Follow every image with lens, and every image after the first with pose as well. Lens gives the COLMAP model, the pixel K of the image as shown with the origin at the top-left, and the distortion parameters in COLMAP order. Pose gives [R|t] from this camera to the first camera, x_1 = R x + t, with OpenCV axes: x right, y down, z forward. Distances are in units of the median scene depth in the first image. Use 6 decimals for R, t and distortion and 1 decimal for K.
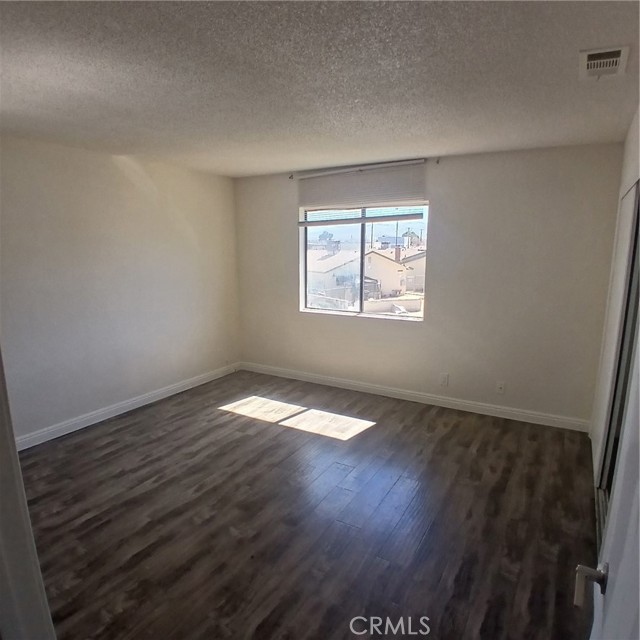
lens RADIAL K [[437.4, 0, 320.5], [0, 437.4, 335.4], [0, 0, 1]] dist [0.006857, -0.055204]
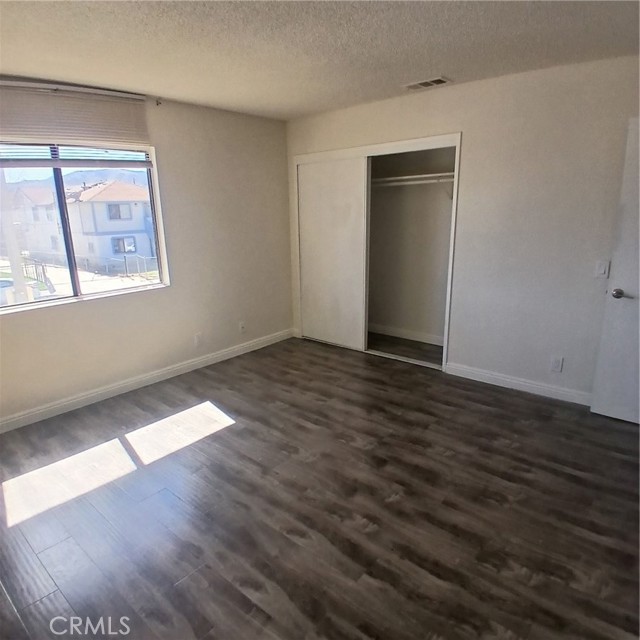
lens RADIAL K [[440.5, 0, 330.3], [0, 440.5, 330.3], [0, 0, 1]] dist [0.005525, -0.047983]
pose [[0.149962, -0.269740, 0.951184, -0.787930], [0.216468, 0.947679, 0.234618, -0.111628], [-0.964704, 0.170717, 0.200506, 0.679847]]
